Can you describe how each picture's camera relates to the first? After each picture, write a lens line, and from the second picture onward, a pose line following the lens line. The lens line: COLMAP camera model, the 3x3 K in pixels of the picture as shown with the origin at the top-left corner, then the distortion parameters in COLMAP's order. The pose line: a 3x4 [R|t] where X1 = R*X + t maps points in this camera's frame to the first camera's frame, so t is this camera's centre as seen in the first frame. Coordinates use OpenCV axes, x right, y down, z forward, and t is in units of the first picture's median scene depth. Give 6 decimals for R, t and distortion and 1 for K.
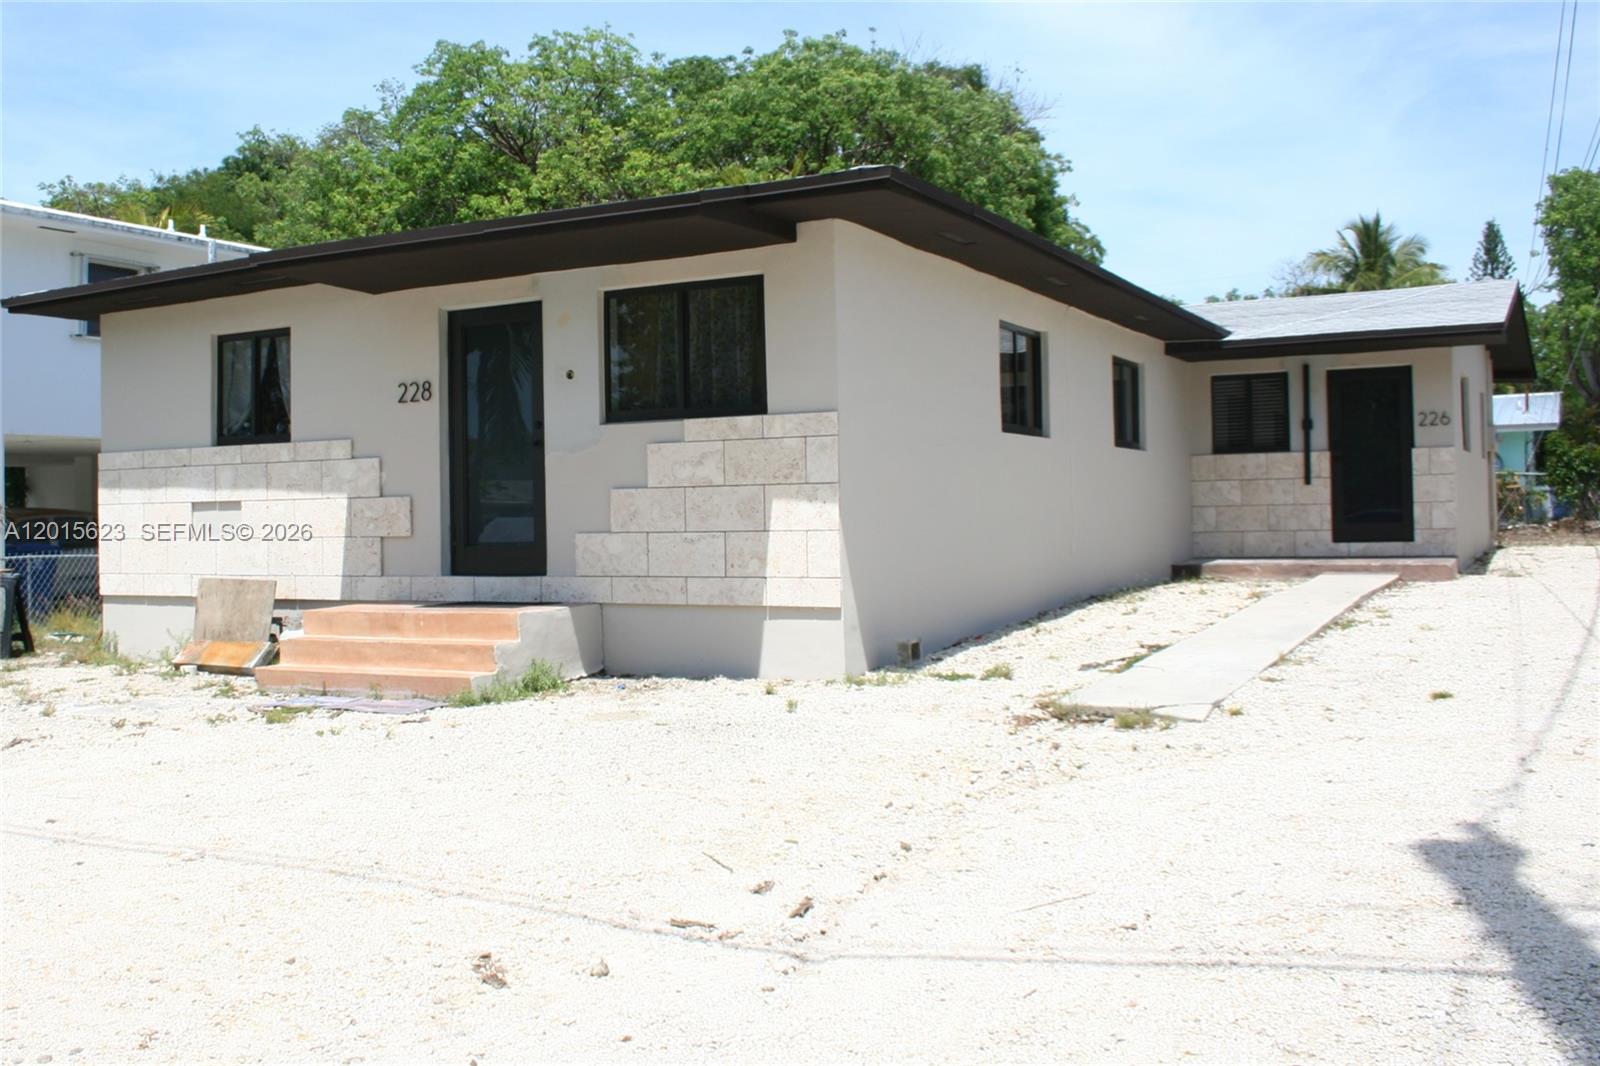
lens RADIAL K [[1911.7, 0, 800.0], [0, 1911.7, 533.0], [0, 0, 1]] dist [-0.079456, 0.086332]
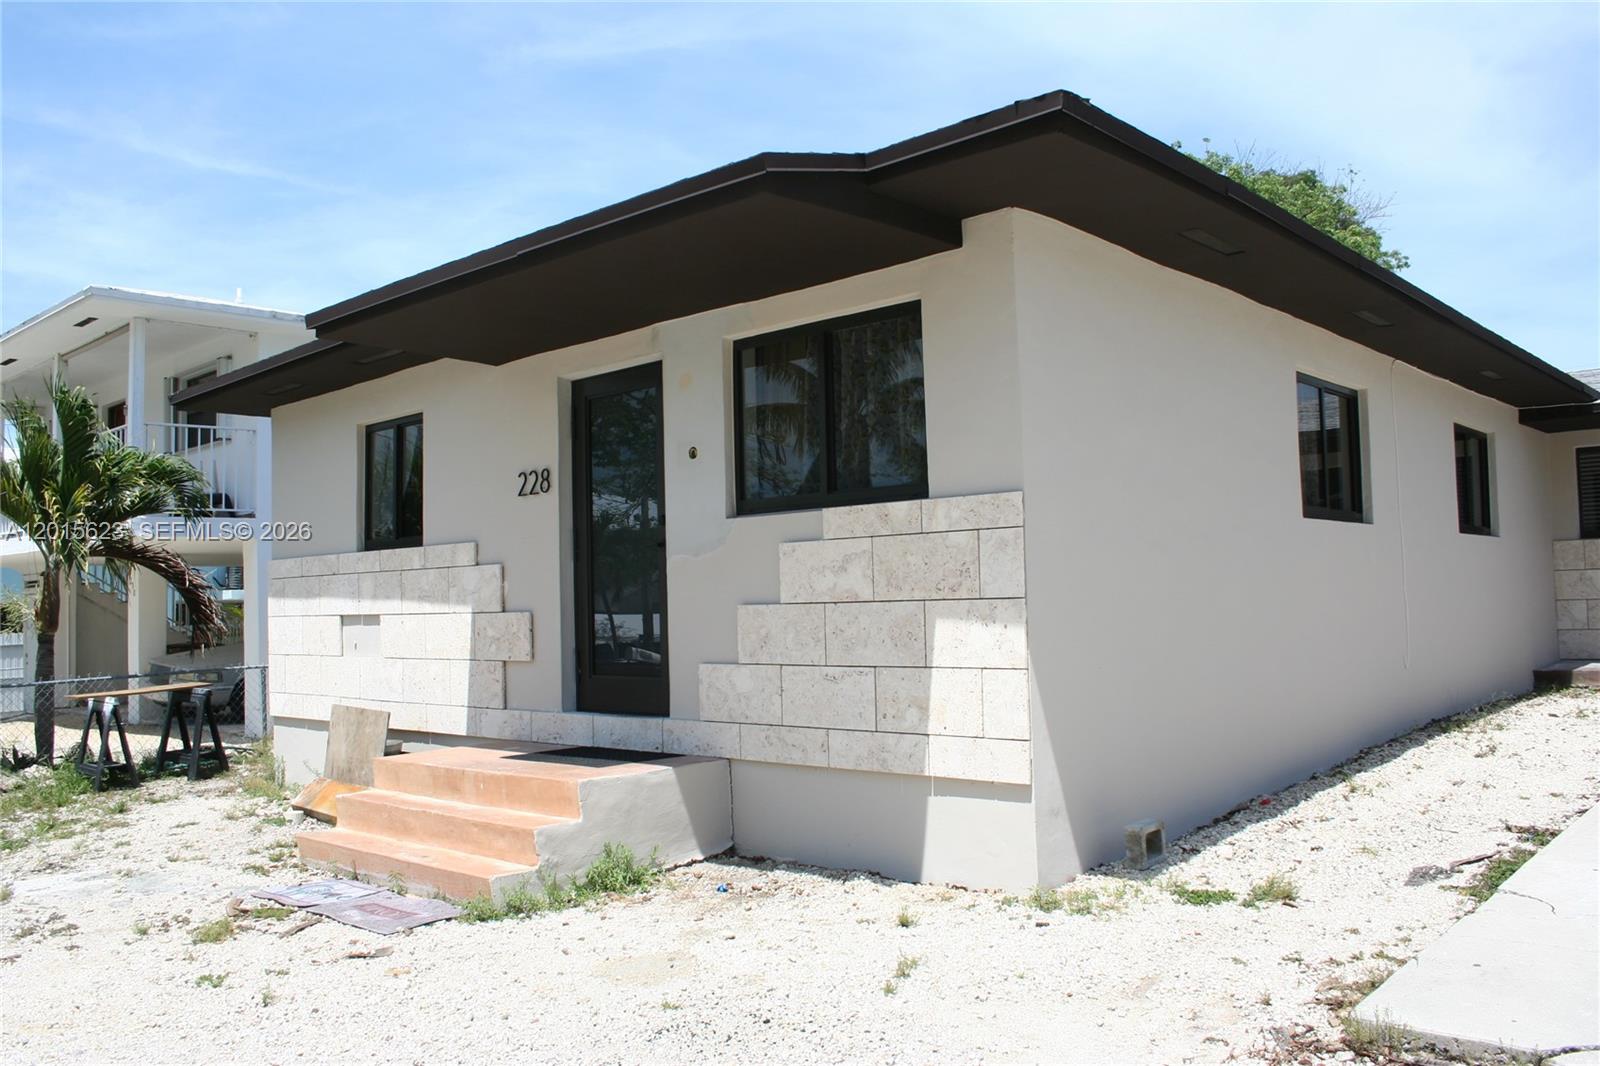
lens RADIAL K [[1522.4, 0, 800.0], [0, 1522.4, 533.0], [0, 0, 1]] dist [-0.155460, 0.202453]
pose [[0.967535, -0.018101, -0.252089, 0.072382], [0.005816, 0.998762, -0.049393, -0.021400], [0.252672, 0.046323, 0.966443, 0.433290]]
